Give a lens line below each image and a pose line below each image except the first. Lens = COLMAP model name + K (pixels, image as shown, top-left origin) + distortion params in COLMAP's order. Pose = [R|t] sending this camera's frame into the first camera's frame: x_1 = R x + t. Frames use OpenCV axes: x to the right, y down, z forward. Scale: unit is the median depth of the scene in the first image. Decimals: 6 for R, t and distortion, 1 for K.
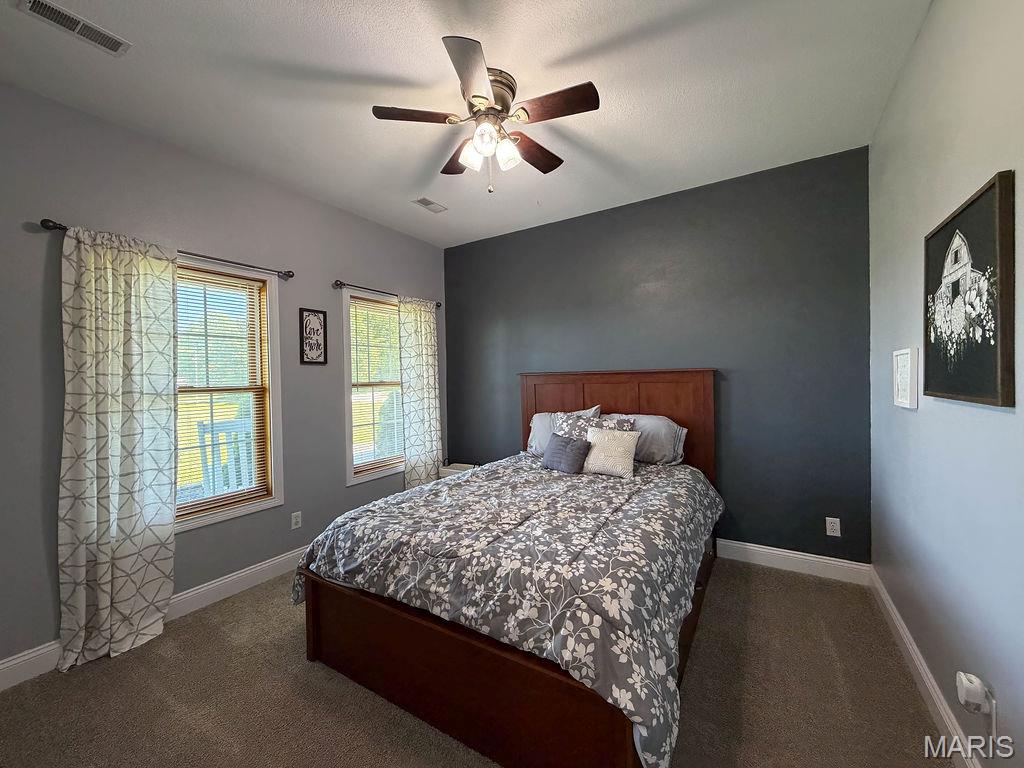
lens RADIAL K [[411.4, 0, 509.3], [0, 411.4, 381.8], [0, 0, 1]] dist [0.001276, -0.000269]
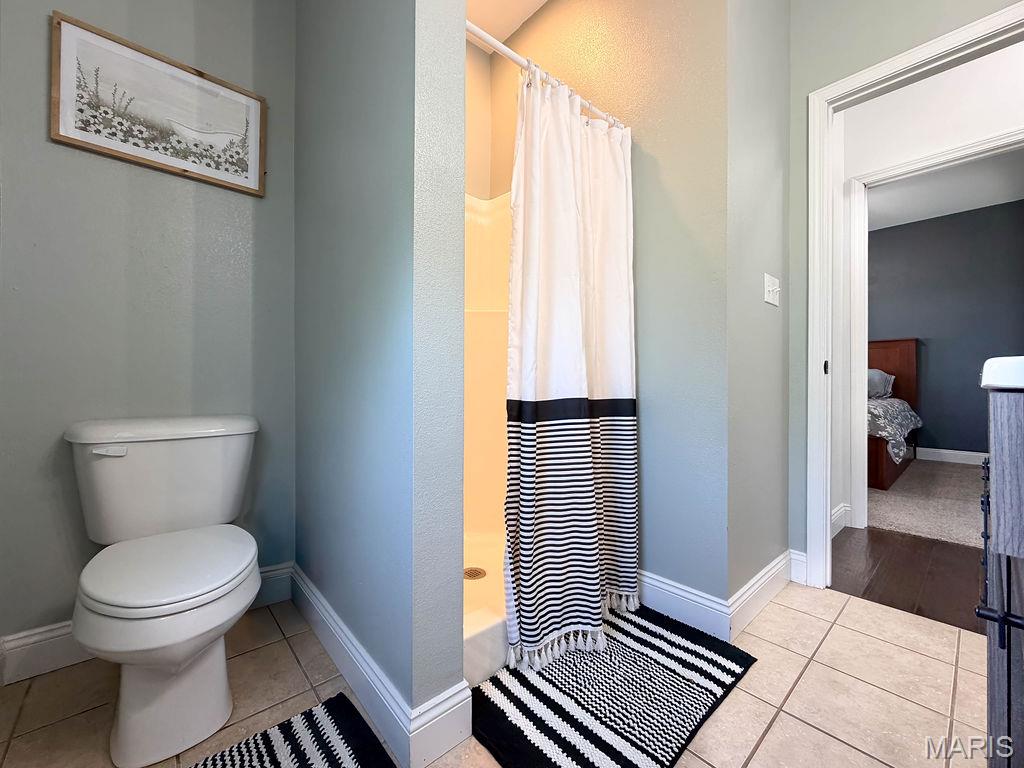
lens RADIAL K [[411.4, 0, 513.1], [0, 411.4, 382.3], [0, 0, 1]] dist [0.001276, -0.000269]
pose [[0.957302, 0.012705, -0.288812, -0.574581], [-0.017594, 0.999742, -0.014338, 0.202396], [0.288555, 0.018807, 0.957278, -1.049262]]
